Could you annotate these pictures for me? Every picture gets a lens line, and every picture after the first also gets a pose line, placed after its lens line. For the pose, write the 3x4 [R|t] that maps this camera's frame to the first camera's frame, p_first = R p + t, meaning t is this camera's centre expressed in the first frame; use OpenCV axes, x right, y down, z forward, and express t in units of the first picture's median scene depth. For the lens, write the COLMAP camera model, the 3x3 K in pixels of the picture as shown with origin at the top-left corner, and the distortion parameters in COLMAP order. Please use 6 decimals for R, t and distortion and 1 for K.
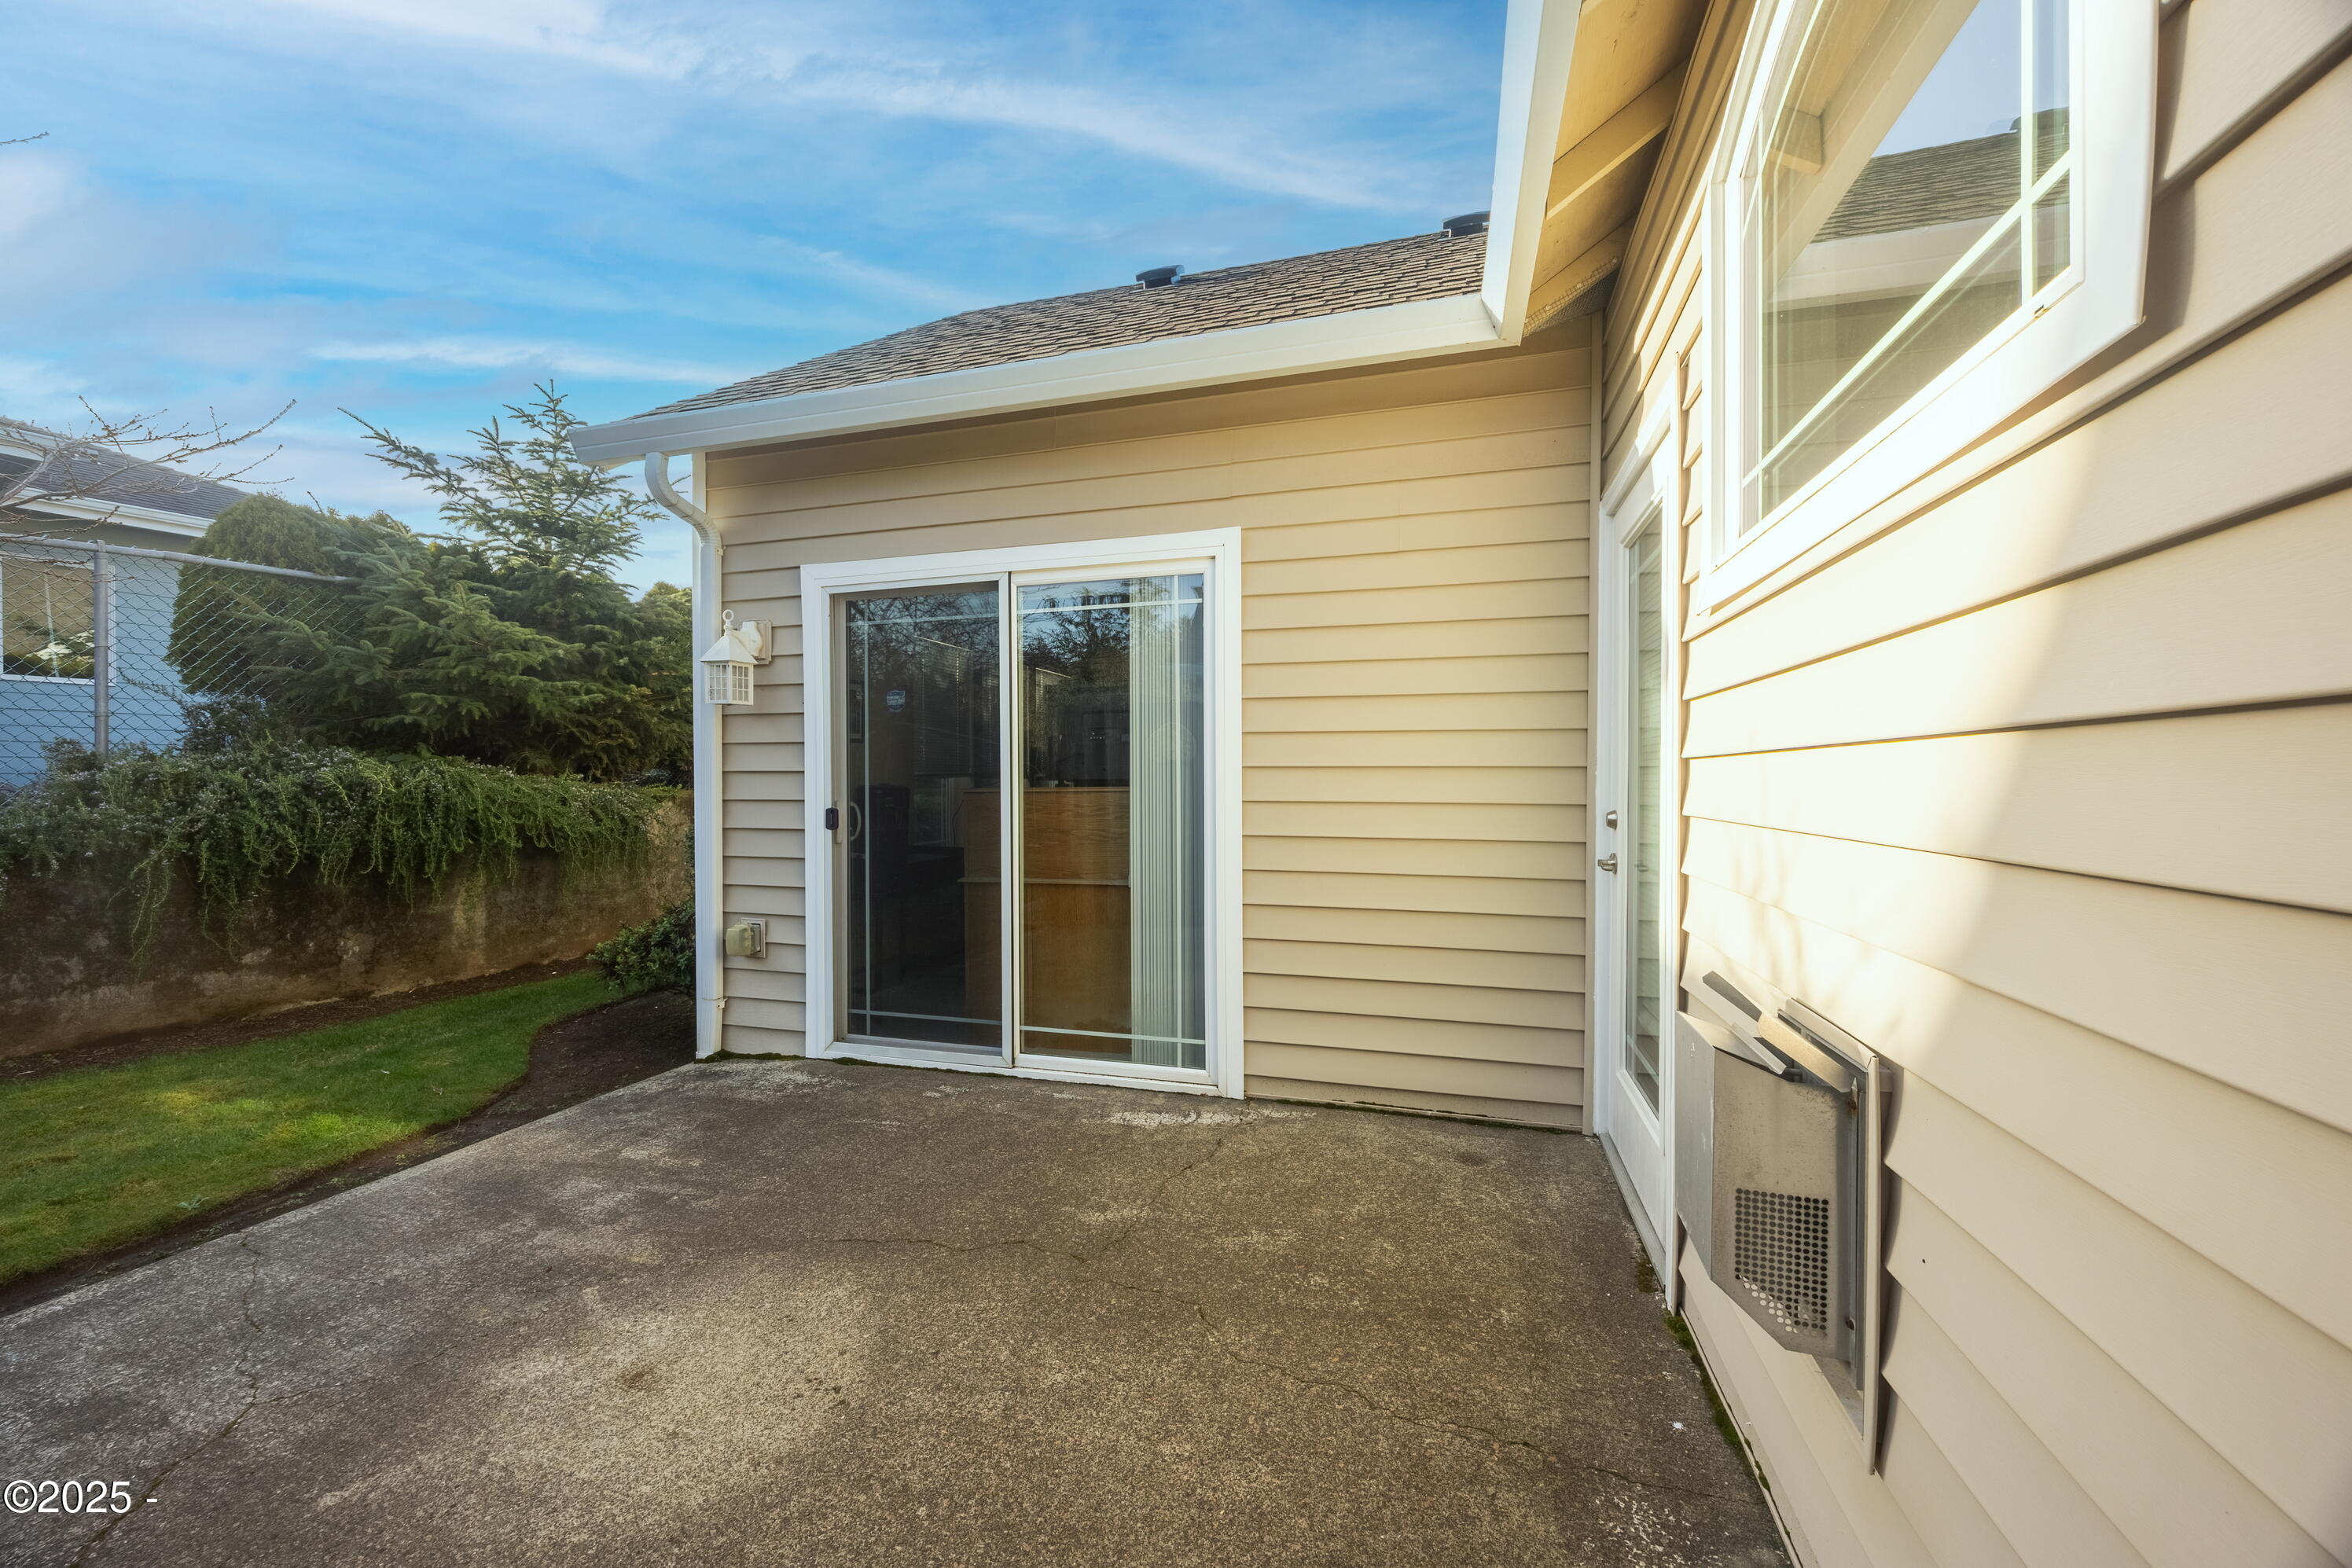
lens RADIAL K [[894.7, 0, 1173.0], [0, 894.7, 780.7], [0, 0, 1]] dist [-0.000038, -0.000099]
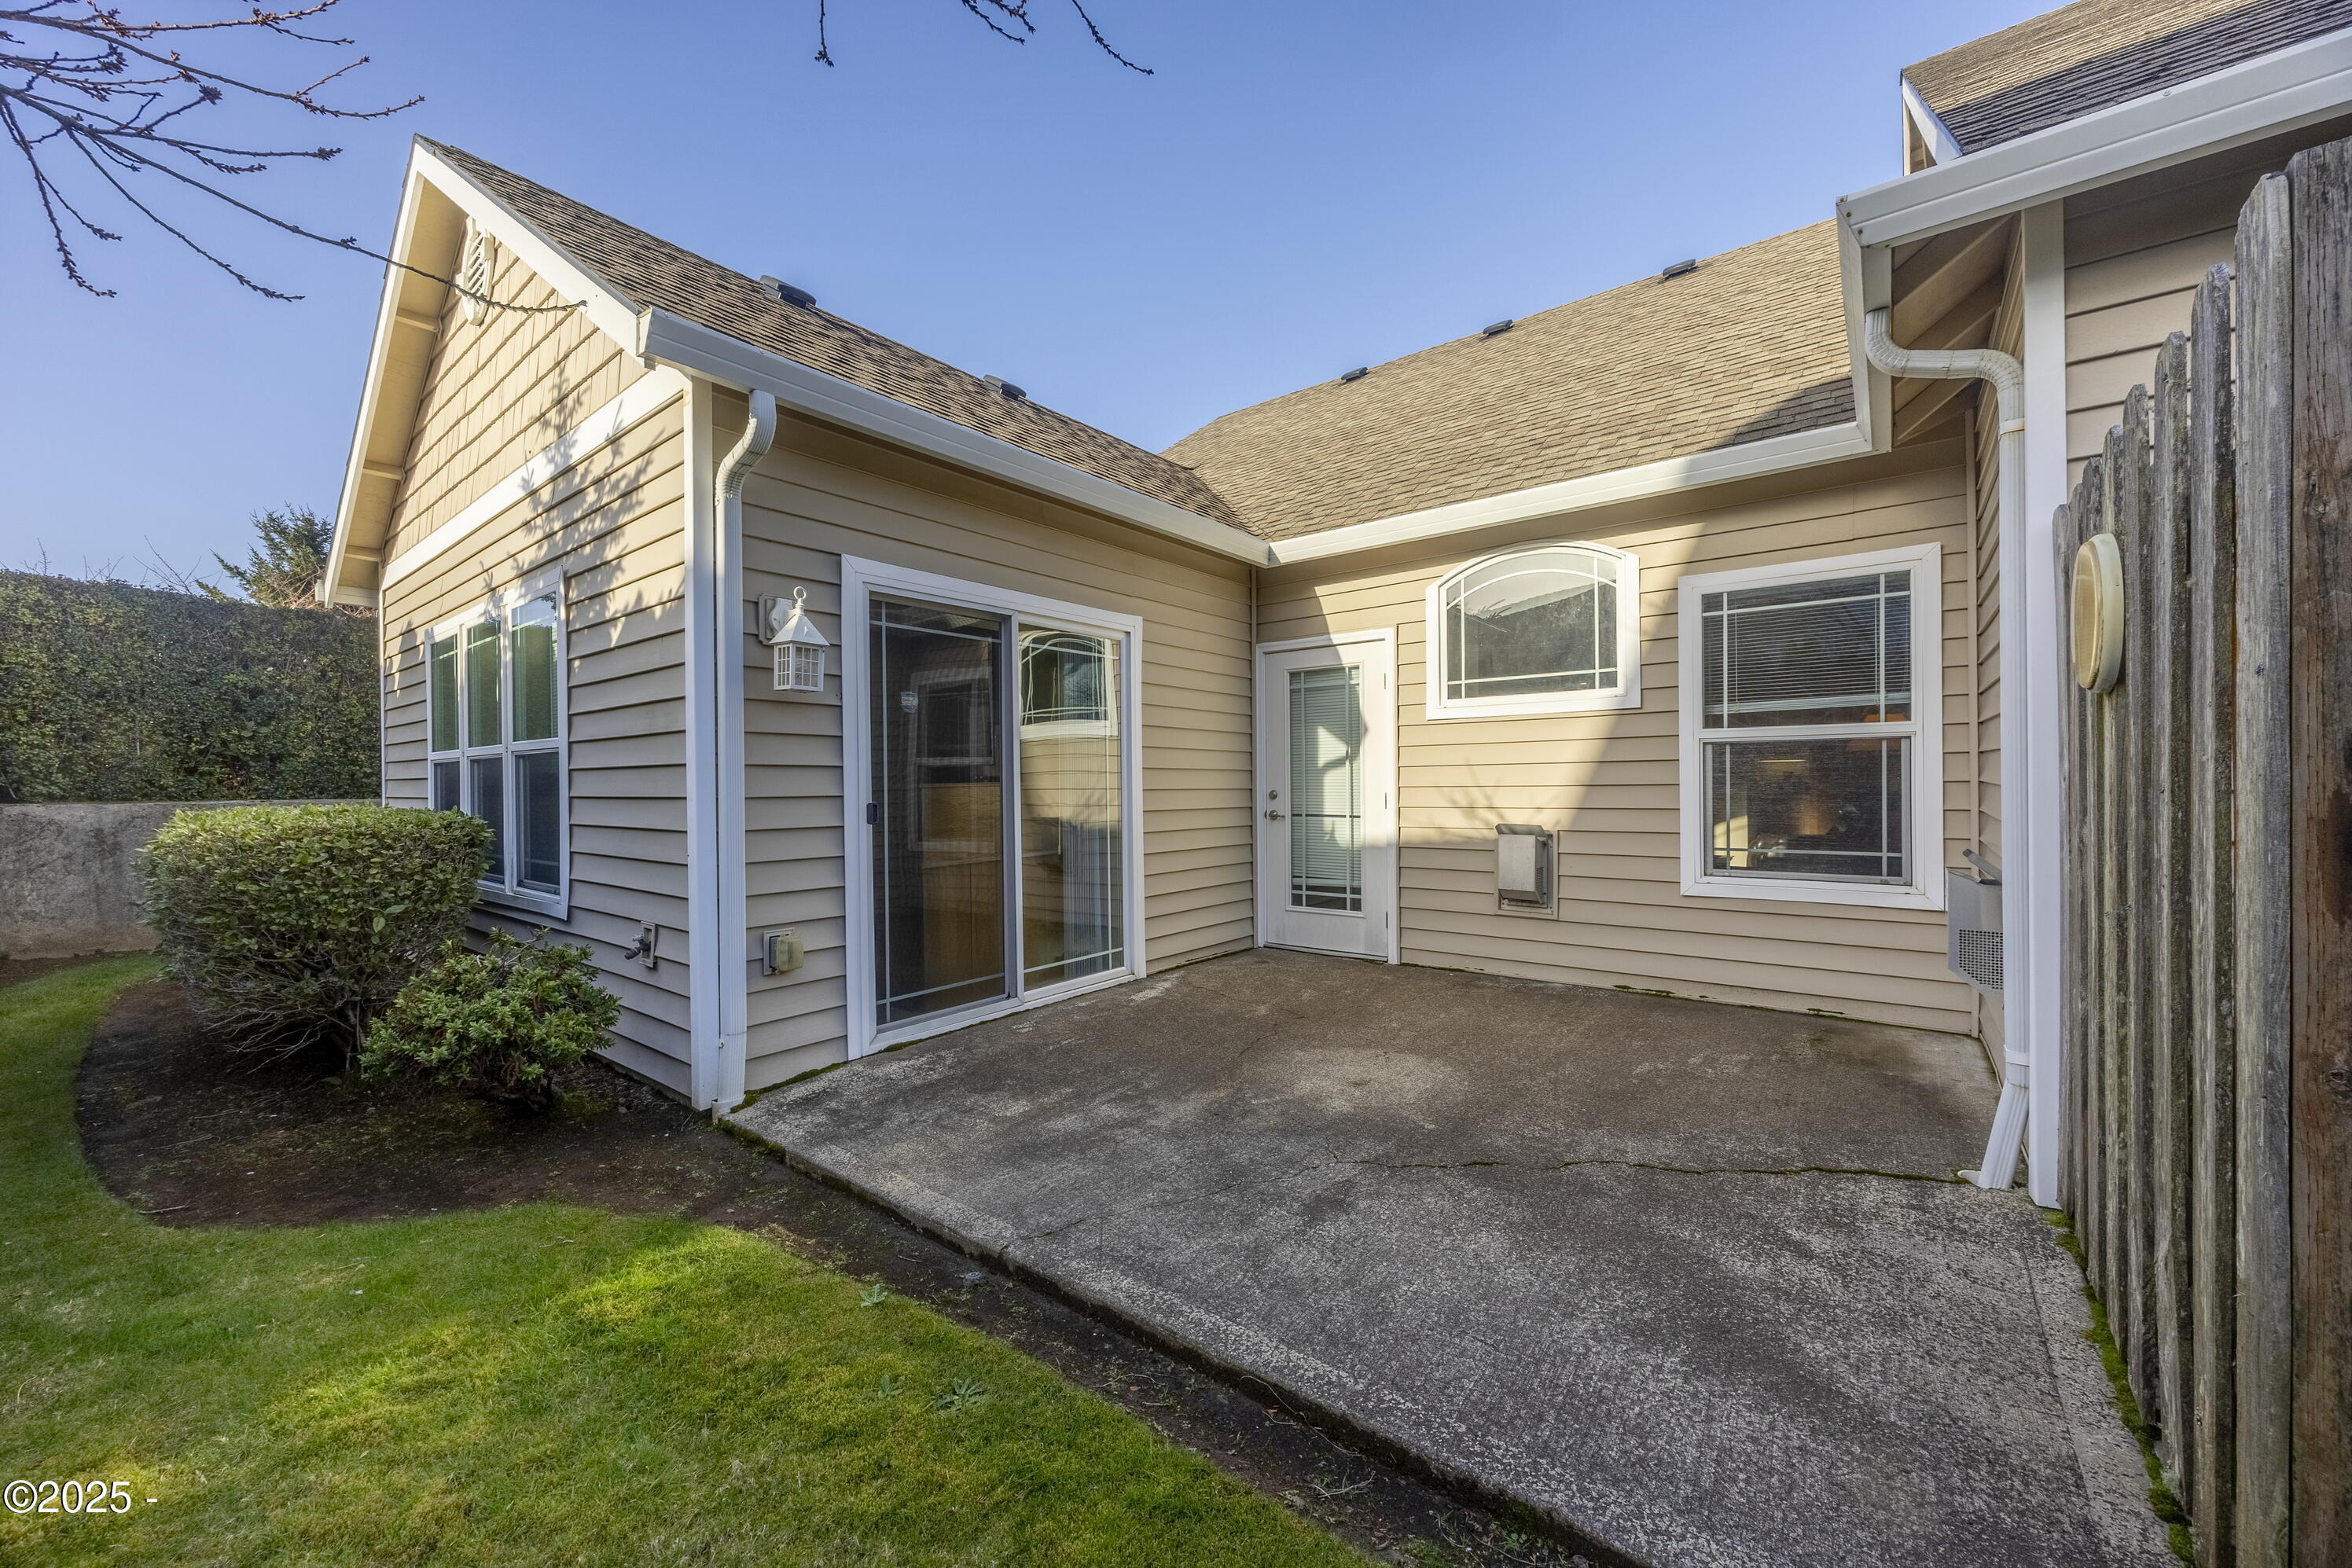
lens RADIAL K [[894.7, 0, 1171.0], [0, 894.7, 789.3], [0, 0, 1]] dist [-0.000038, -0.000099]
pose [[0.368886, -0.005137, 0.929460, -1.372743], [0.011604, 0.999932, 0.000921, 0.020328], [-0.929402, 0.010445, 0.368921, 0.363061]]
